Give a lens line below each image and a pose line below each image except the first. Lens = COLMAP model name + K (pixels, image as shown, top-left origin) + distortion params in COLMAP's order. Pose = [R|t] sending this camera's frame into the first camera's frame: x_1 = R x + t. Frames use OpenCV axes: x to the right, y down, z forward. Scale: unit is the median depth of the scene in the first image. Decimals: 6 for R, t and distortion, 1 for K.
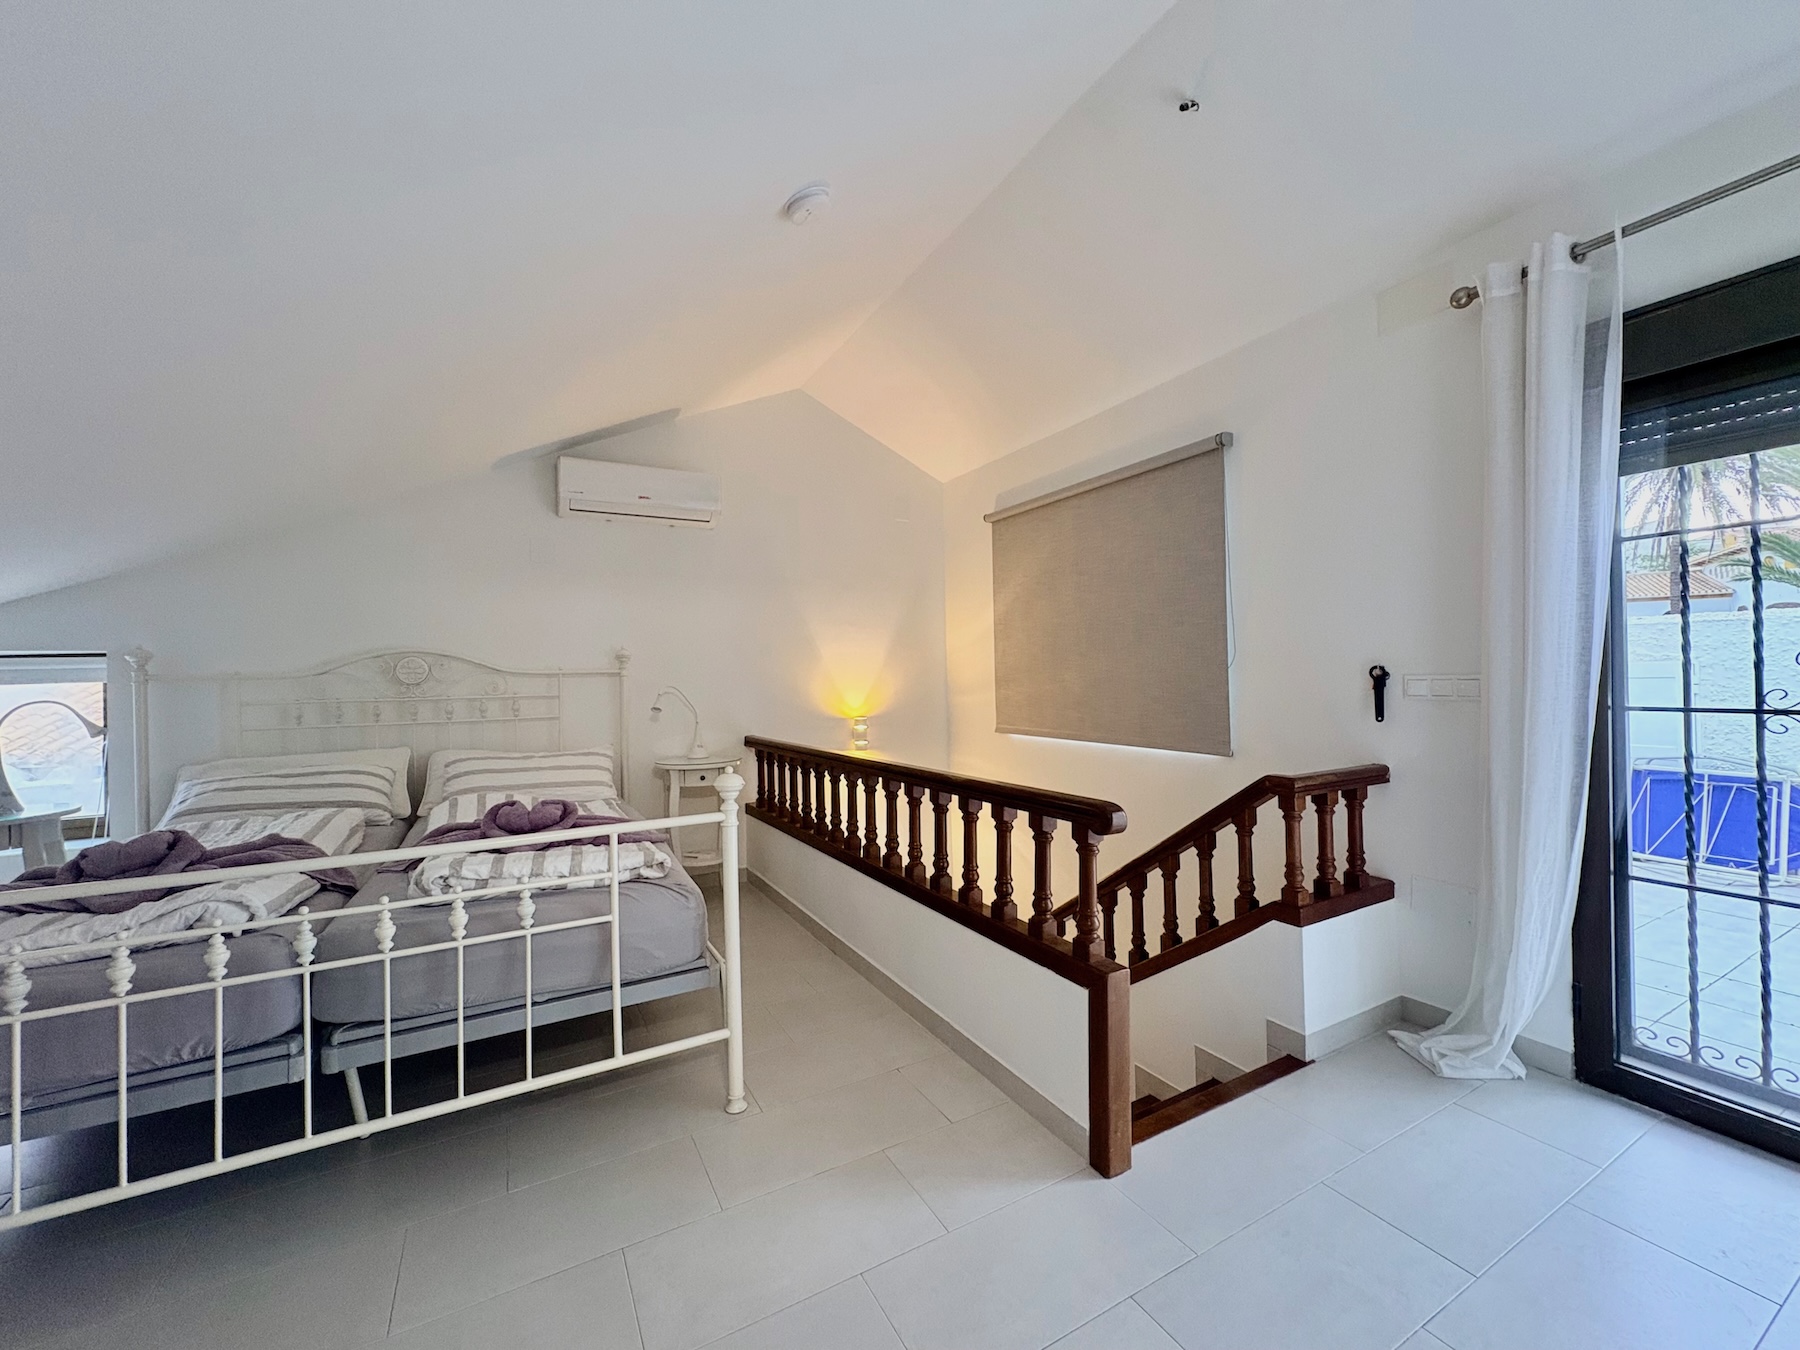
lens RADIAL K [[714.0, 0, 899.9], [0, 714.0, 671.8], [0, 0, 1]] dist [-0.001486, 0.000140]
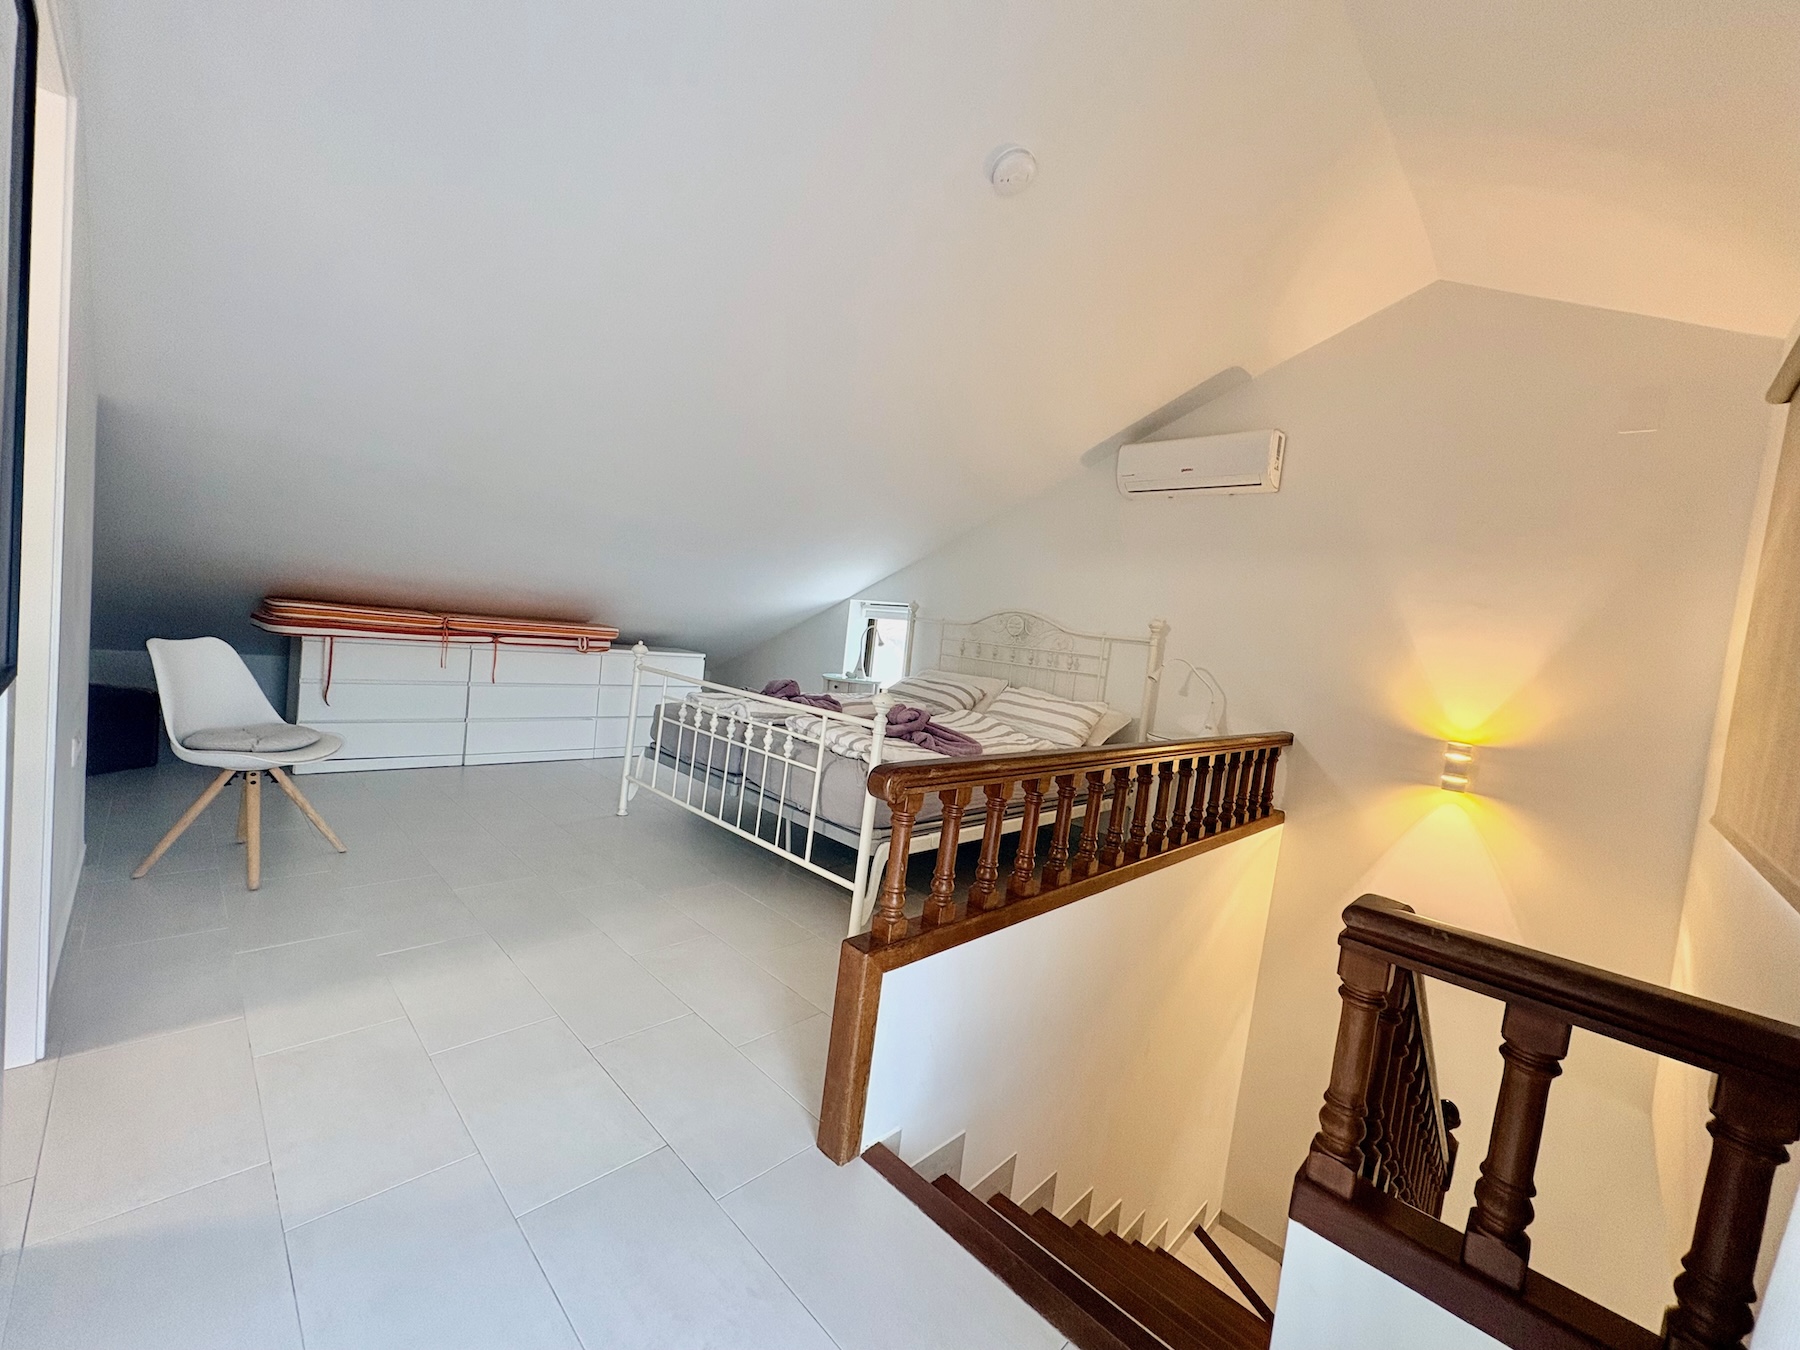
lens RADIAL K [[714.0, 0, 899.9], [0, 714.0, 671.8], [0, 0, 1]] dist [-0.001486, 0.000140]
pose [[0.299861, 0.108398, -0.947804, 0.528453], [-0.110833, 0.990754, 0.078246, 0.003346], [0.947523, 0.081585, 0.309103, 0.351643]]
